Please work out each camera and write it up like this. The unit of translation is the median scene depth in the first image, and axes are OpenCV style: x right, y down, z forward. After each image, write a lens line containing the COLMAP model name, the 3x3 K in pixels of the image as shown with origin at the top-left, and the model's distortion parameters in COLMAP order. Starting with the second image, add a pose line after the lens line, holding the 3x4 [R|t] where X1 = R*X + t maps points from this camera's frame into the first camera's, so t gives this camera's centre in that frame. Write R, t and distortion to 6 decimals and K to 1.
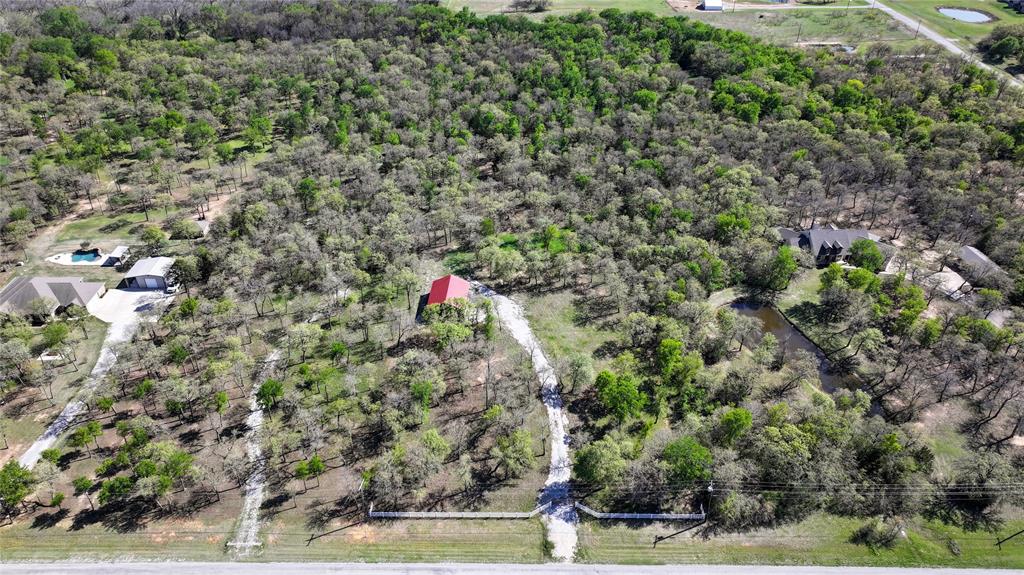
lens RADIAL K [[725.9, 0, 512.0], [0, 725.9, 287.5], [0, 0, 1]] dist [0.001207, 0.005433]
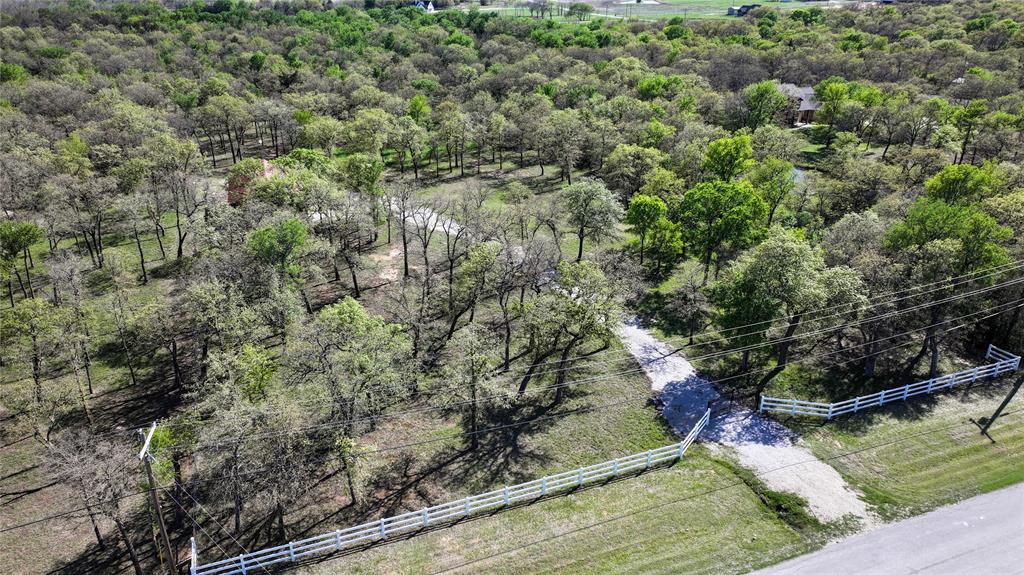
lens RADIAL K [[725.9, 0, 512.0], [0, 725.9, 287.5], [0, 0, 1]] dist [0.001207, 0.005433]
pose [[0.922544, -0.146286, 0.357091, -0.166588], [0.207555, 0.968214, -0.139579, 0.270511], [-0.325322, 0.202884, 0.923582, 0.687110]]
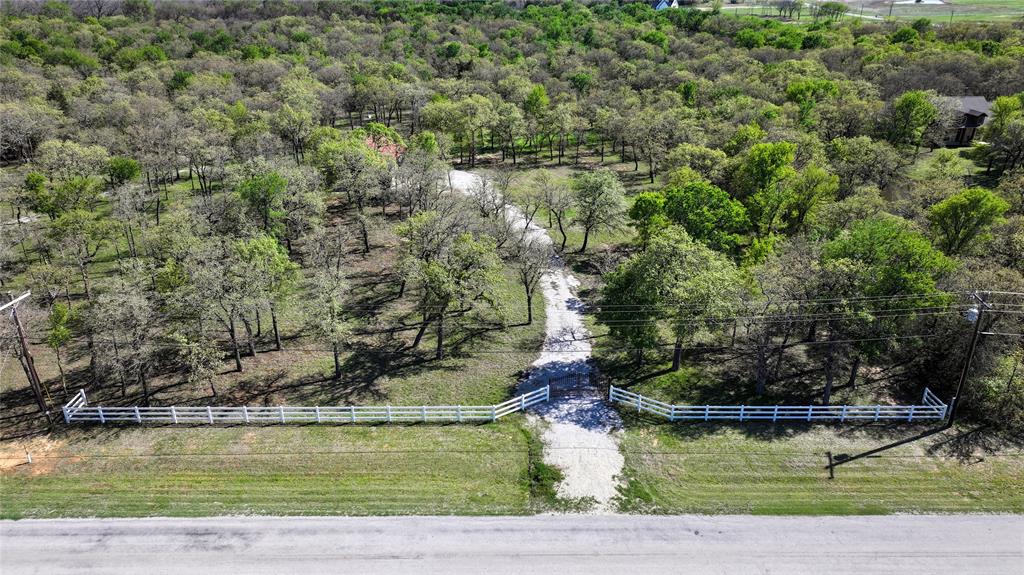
lens RADIAL K [[725.9, 0, 512.0], [0, 725.9, 287.5], [0, 0, 1]] dist [0.001207, 0.005433]
pose [[0.999529, -0.004600, 0.030344, 0.023367], [0.009792, 0.984832, -0.173236, 0.316150], [-0.029087, 0.173451, 0.984413, 0.616814]]
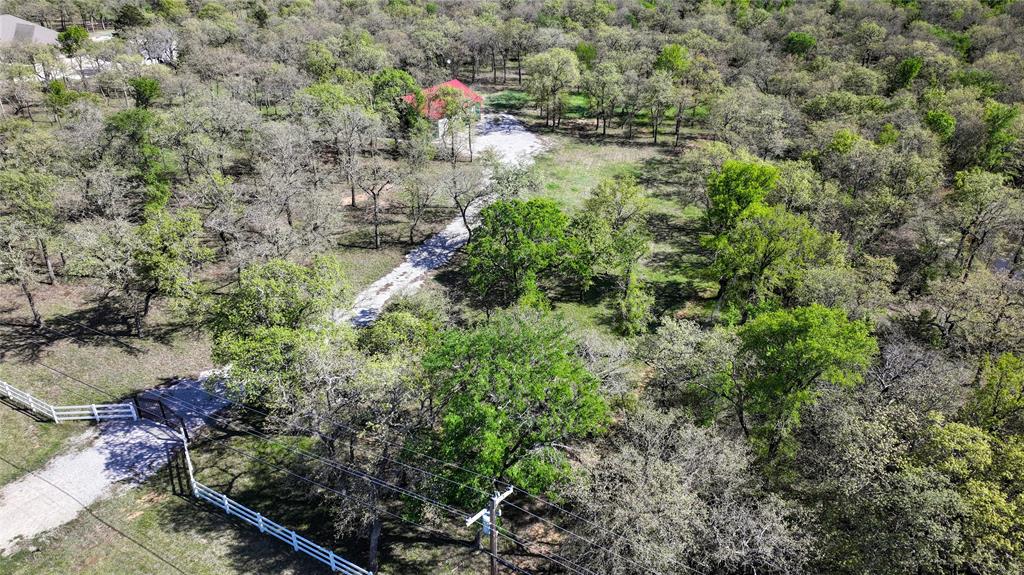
lens RADIAL K [[725.9, 0, 512.0], [0, 725.9, 287.5], [0, 0, 1]] dist [0.001207, 0.005433]
pose [[0.874816, 0.240516, -0.420535, 0.340817], [-0.277063, 0.960471, -0.027039, 0.208195], [0.397409, 0.140169, 0.906873, 0.772982]]
